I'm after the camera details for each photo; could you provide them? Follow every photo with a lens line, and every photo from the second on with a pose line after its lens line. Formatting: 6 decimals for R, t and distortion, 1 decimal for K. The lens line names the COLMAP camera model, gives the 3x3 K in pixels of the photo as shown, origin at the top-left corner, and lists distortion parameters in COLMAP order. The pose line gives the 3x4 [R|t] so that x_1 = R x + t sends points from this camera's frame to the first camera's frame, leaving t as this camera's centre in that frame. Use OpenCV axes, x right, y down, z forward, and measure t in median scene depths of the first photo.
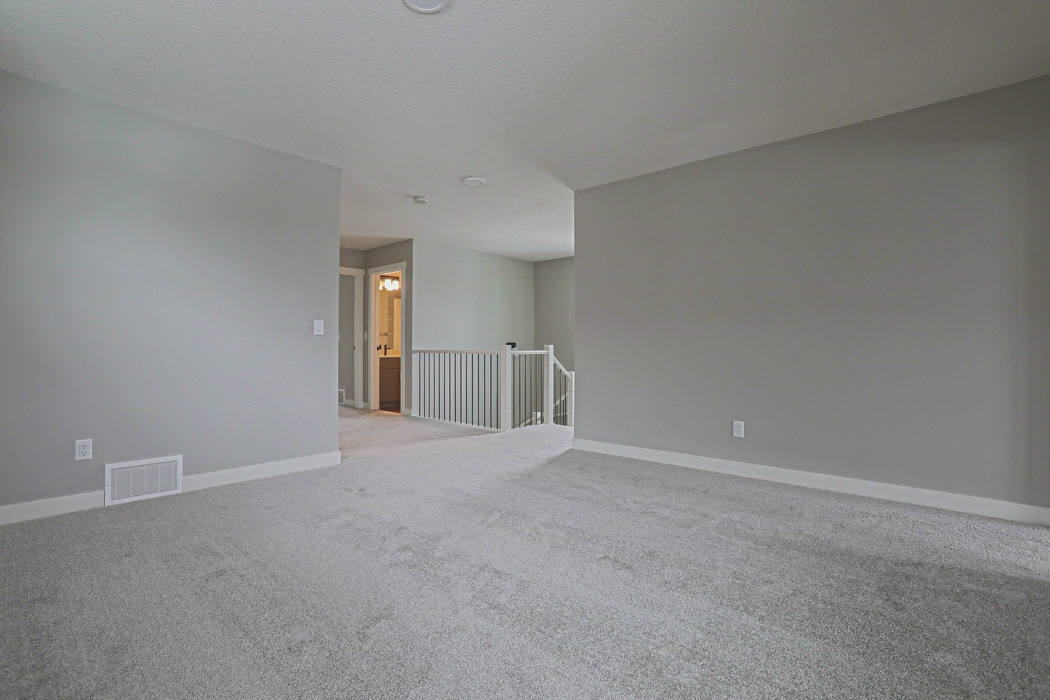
lens RADIAL K [[491.9, 0, 494.6], [0, 491.9, 347.0], [0, 0, 1]] dist [-0.055060, 0.022059]
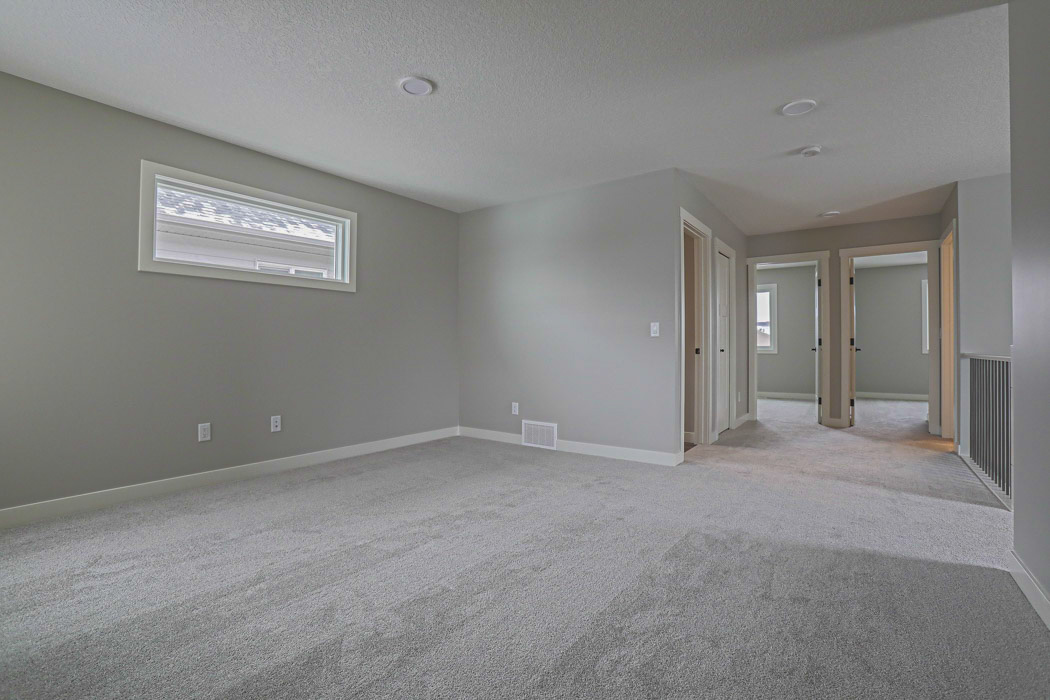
lens RADIAL K [[491.9, 0, 536.6], [0, 491.9, 351.9], [0, 0, 1]] dist [-0.055060, 0.022059]
pose [[0.124304, 0.002684, -0.992241, 0.802784], [-0.001373, 0.999996, 0.002533, 0.006612], [0.992243, 0.001048, 0.124307, 0.770119]]
